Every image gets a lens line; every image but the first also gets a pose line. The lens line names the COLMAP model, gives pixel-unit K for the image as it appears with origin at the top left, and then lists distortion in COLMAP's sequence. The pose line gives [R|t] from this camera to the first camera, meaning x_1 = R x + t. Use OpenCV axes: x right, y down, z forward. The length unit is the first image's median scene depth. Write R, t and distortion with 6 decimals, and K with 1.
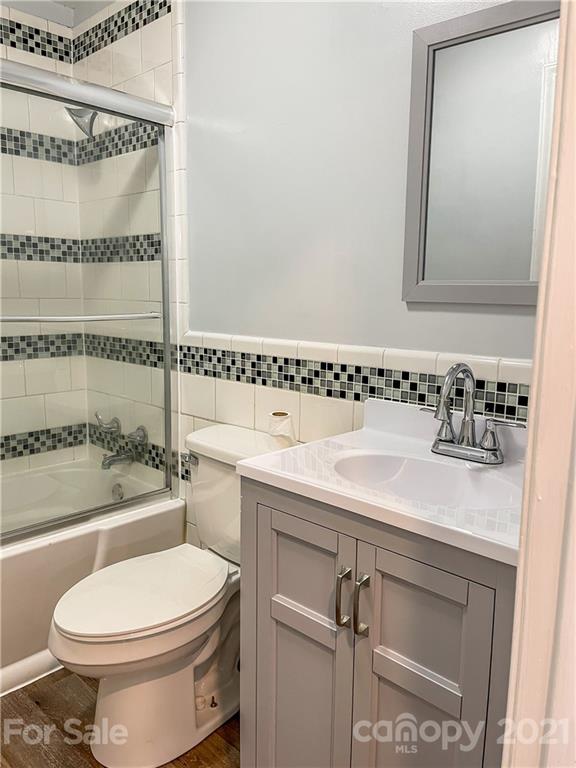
lens RADIAL K [[577.6, 0, 291.4], [0, 577.6, 390.3], [0, 0, 1]] dist [0.070694, -0.095390]
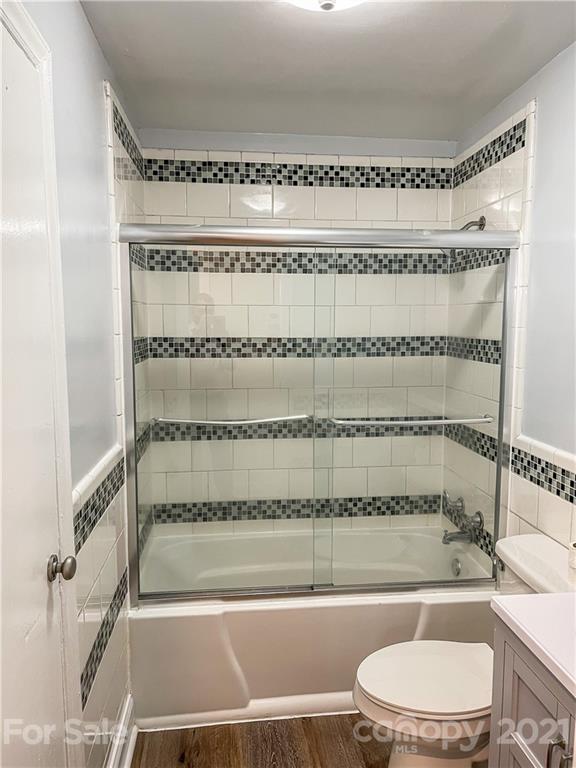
lens RADIAL K [[577.6, 0, 289.6], [0, 577.6, 390.8], [0, 0, 1]] dist [0.070694, -0.095390]
pose [[0.759993, 0.058404, -0.647302, 0.163014], [-0.094193, 0.995337, -0.020786, -0.107974], [0.643069, 0.076768, 0.761950, -0.066244]]
